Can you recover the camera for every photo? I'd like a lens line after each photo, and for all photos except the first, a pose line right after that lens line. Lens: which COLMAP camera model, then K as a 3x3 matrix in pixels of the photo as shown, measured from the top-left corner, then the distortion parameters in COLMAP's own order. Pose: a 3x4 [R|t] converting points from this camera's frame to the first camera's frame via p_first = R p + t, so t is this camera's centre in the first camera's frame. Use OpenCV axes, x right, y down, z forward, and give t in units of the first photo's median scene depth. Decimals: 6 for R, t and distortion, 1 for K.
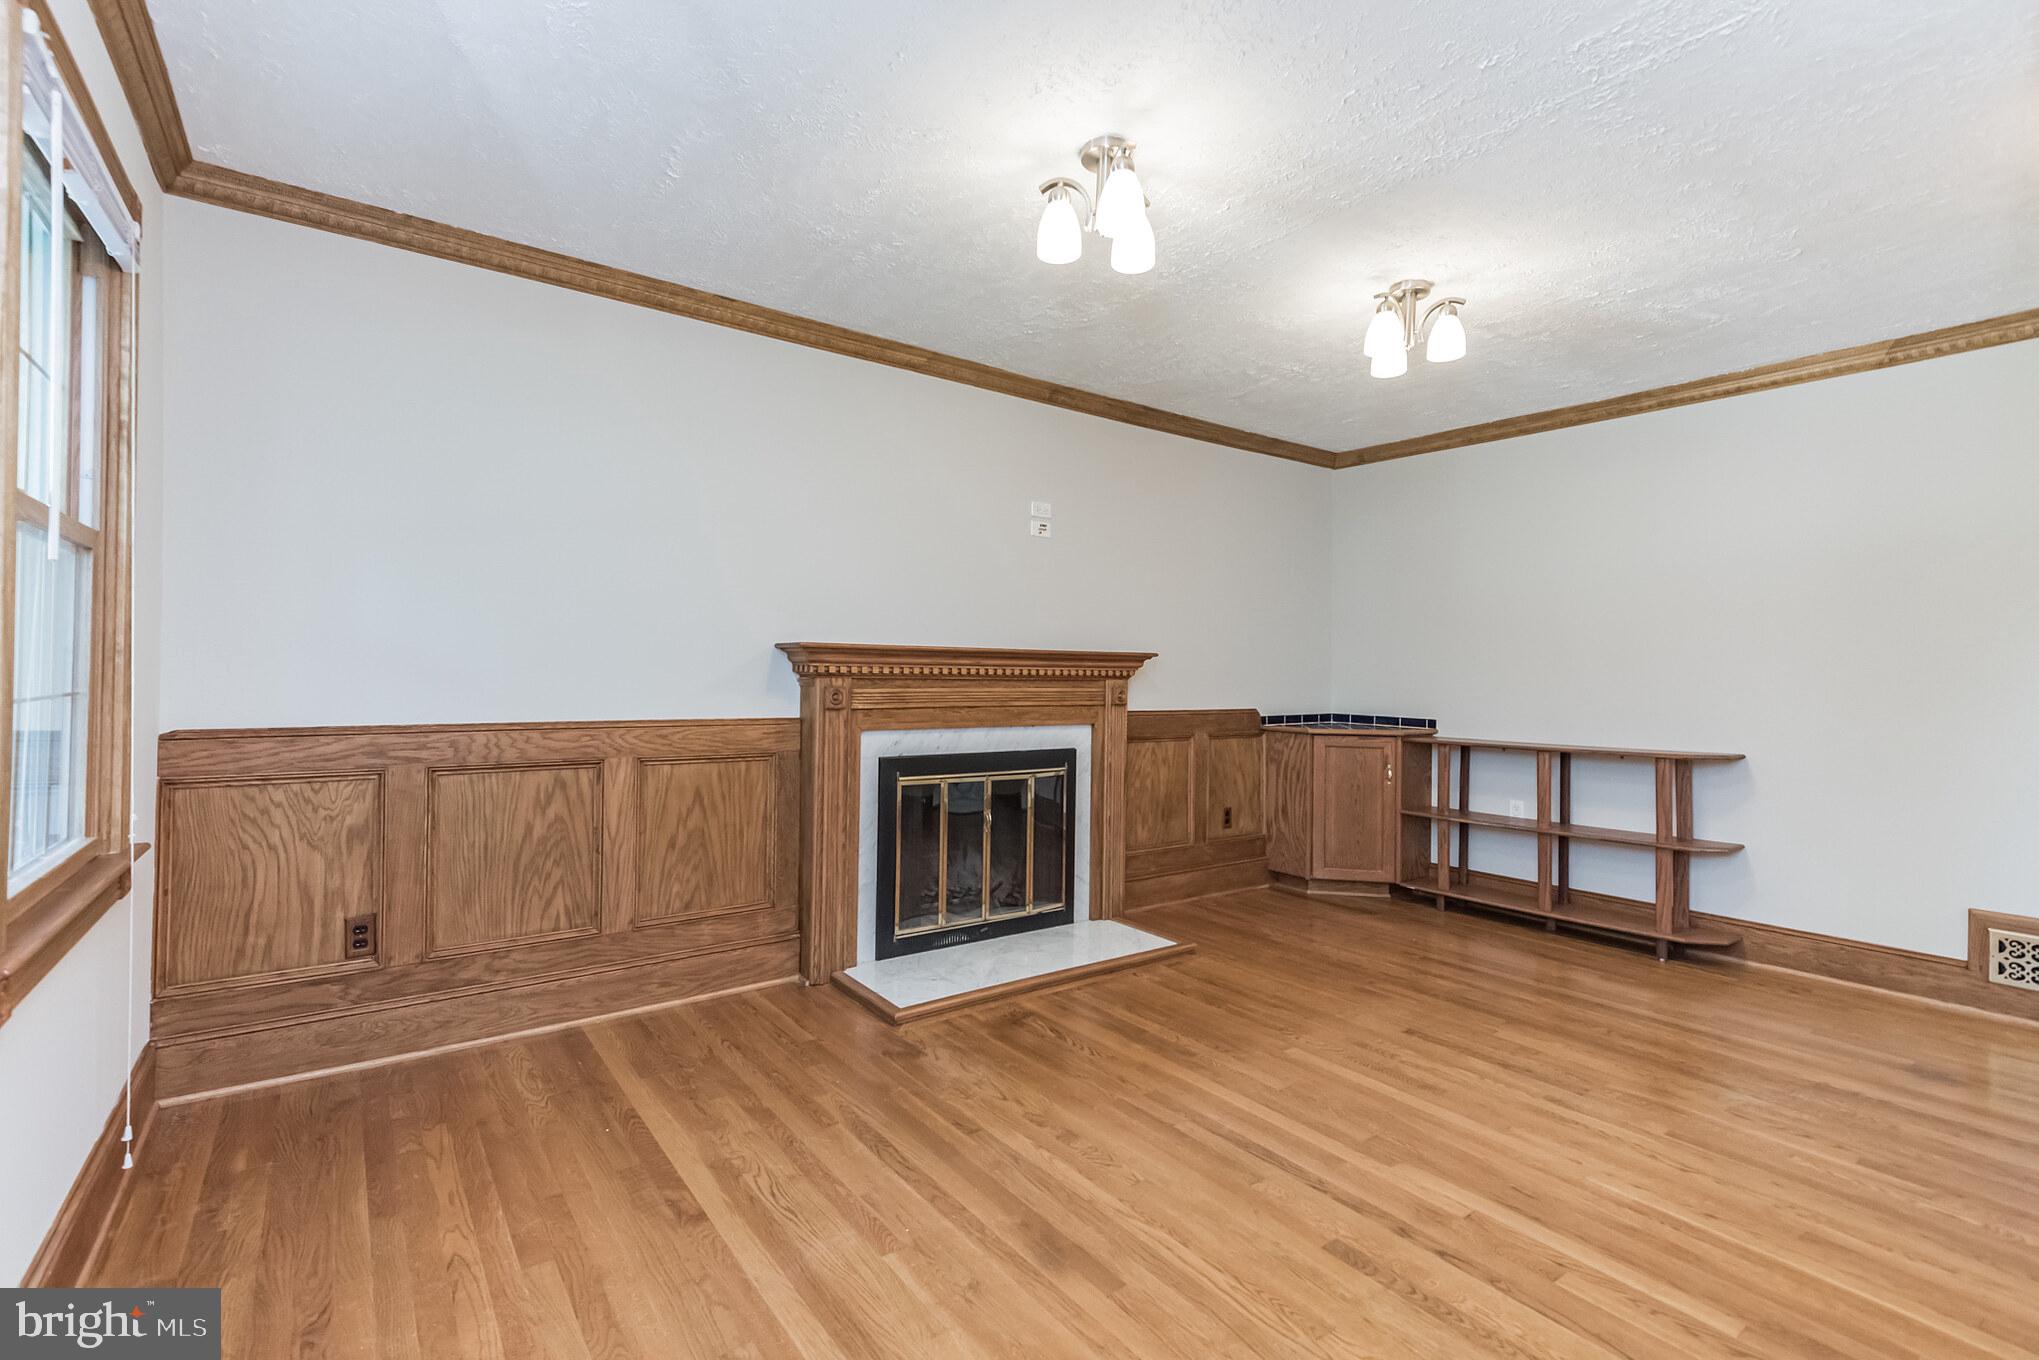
lens RADIAL K [[908.7, 0, 1022.1], [0, 908.7, 677.5], [0, 0, 1]] dist [0.022912, -0.000397]
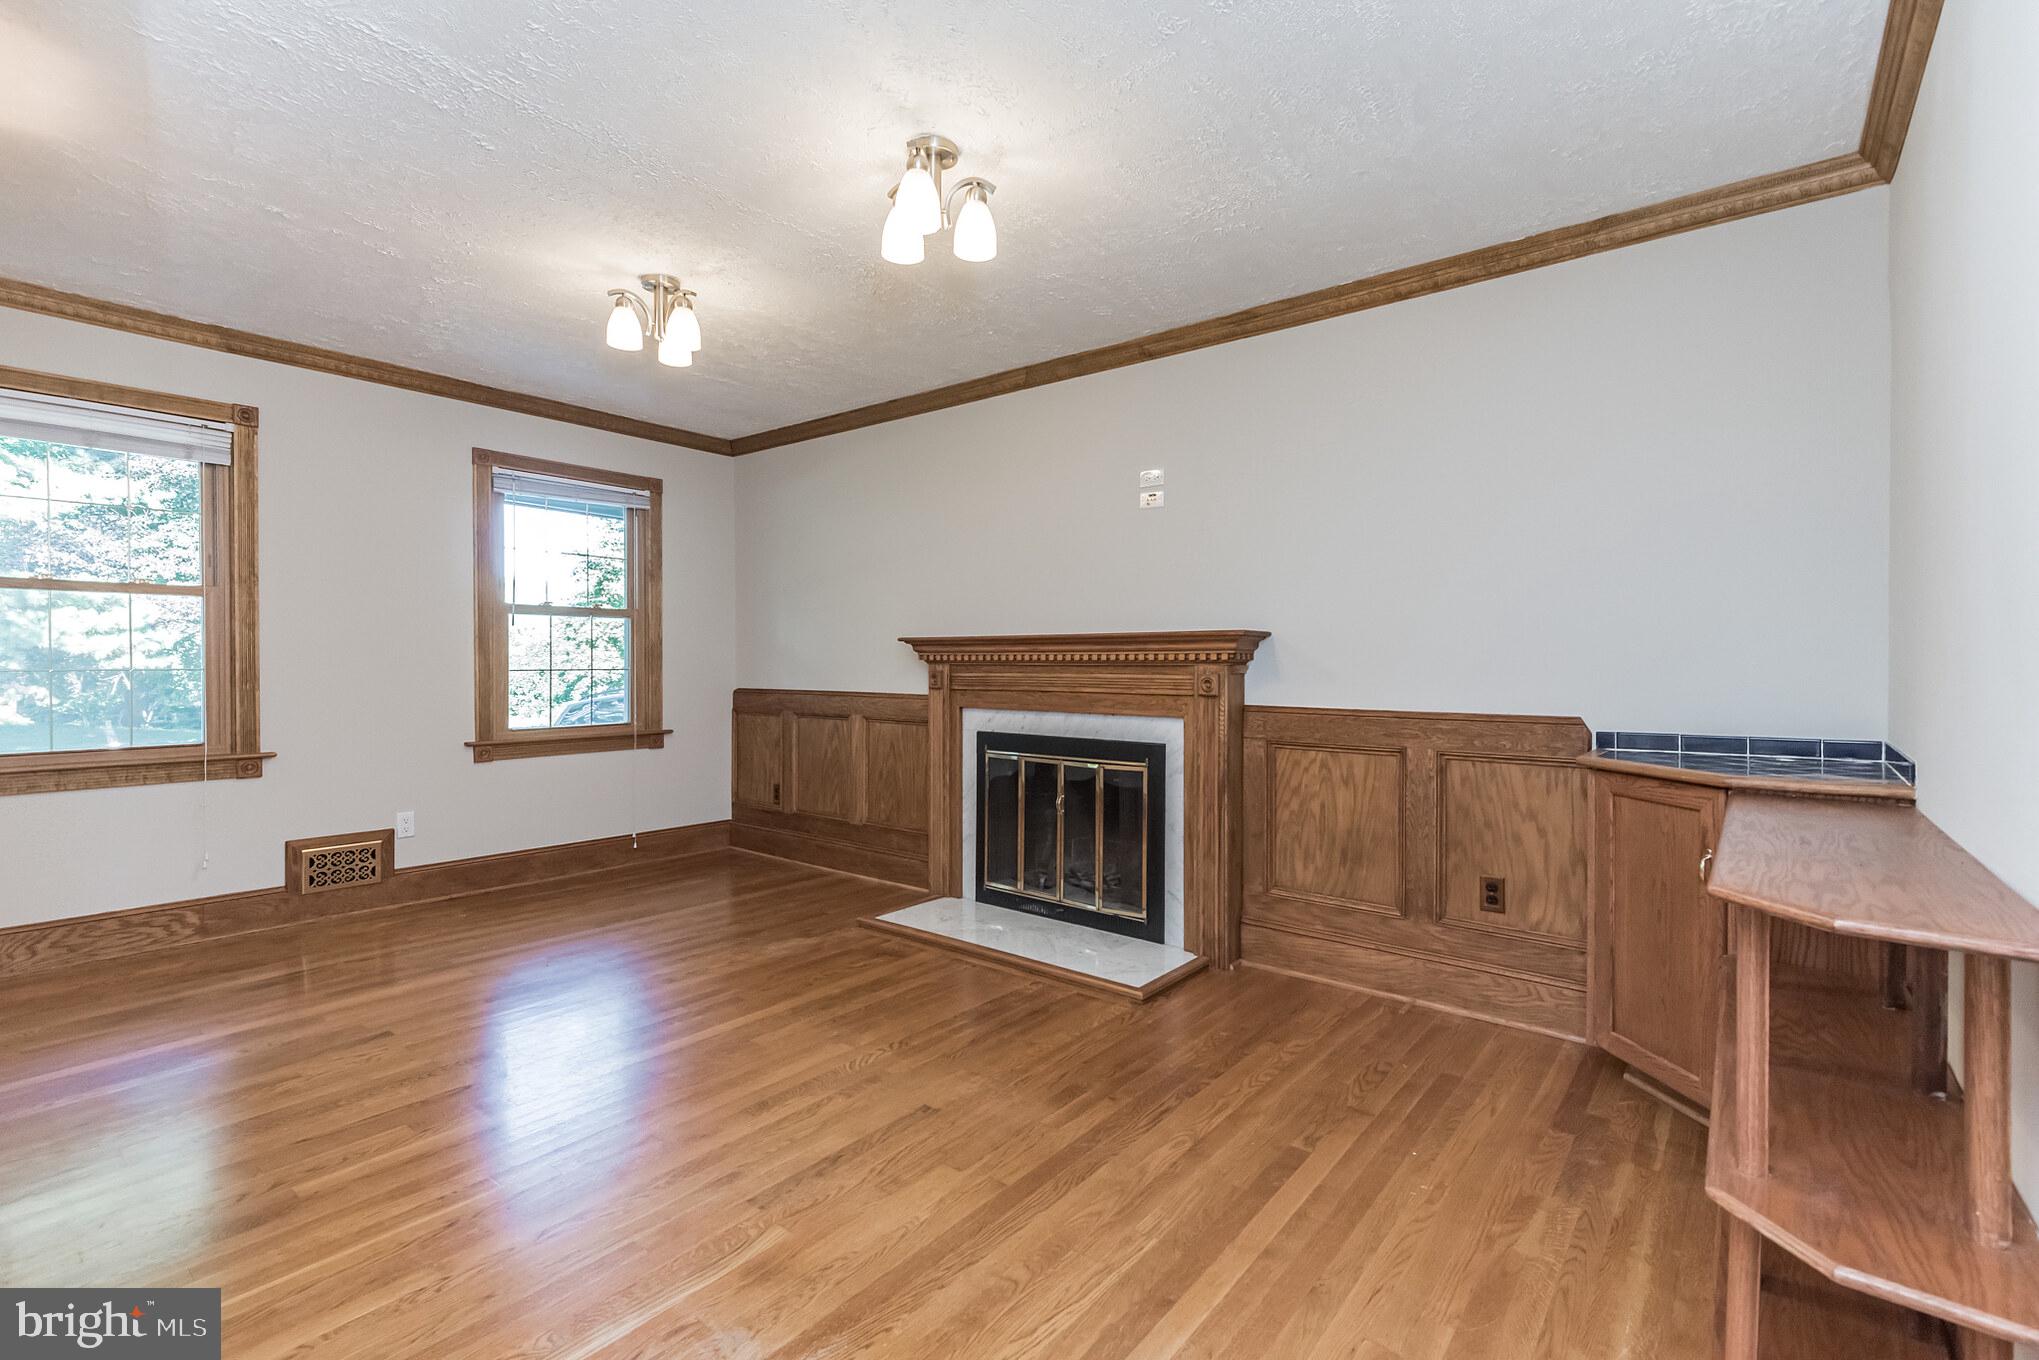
lens RADIAL K [[929.3, 0, 1014.9], [0, 929.3, 678.4], [0, 0, 1]] dist [0.024822, -0.000688]
pose [[0.252222, 0.004267, -0.967660, 1.024895], [-0.005928, 0.999978, 0.002865, 0.015262], [0.967651, 0.005014, 0.252242, 0.737245]]
